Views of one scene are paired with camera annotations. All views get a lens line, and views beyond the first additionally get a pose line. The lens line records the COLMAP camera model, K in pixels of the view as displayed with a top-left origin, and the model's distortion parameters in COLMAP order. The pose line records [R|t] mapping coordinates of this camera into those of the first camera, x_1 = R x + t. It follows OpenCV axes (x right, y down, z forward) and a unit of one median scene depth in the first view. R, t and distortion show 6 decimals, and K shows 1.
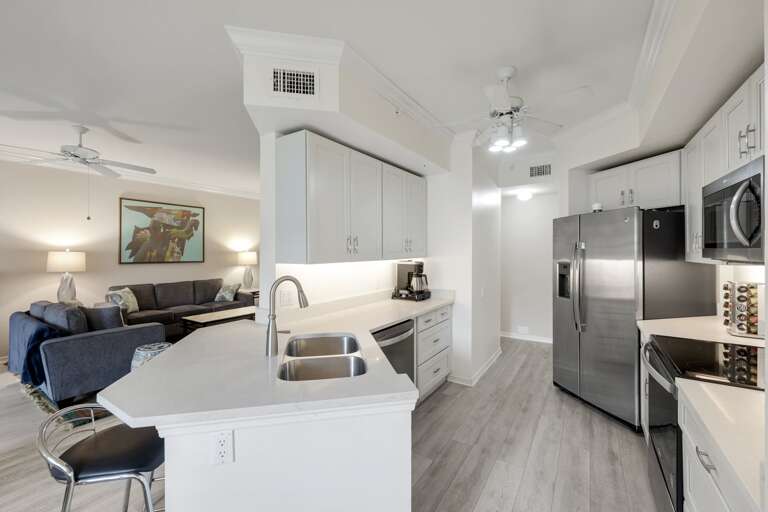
lens RADIAL K [[312.3, 0, 382.8], [0, 312.3, 250.1], [0, 0, 1]] dist [-0.000122, 0.000521]
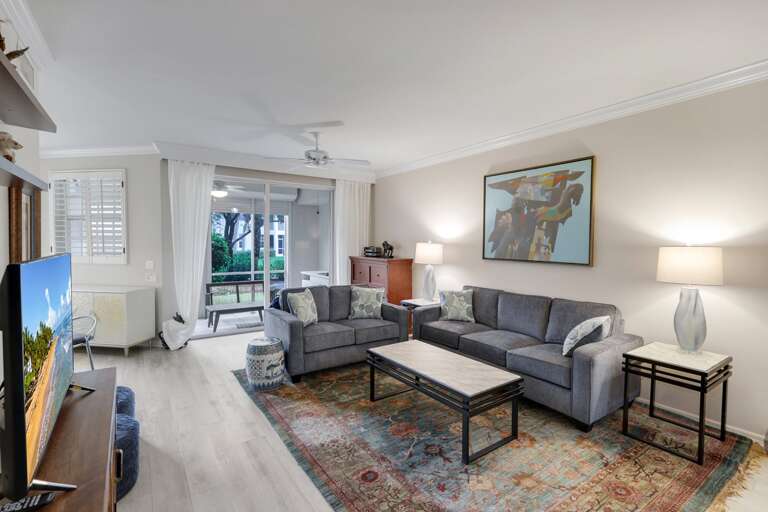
lens RADIAL K [[352.9, 0, 380.3], [0, 352.9, 253.8], [0, 0, 1]] dist [-0.000503, -0.000070]
pose [[-0.393467, 0.019528, -0.919131, 0.083722], [-0.014776, 0.999511, 0.027561, 0.008331], [0.919220, 0.024425, -0.392986, 0.983799]]
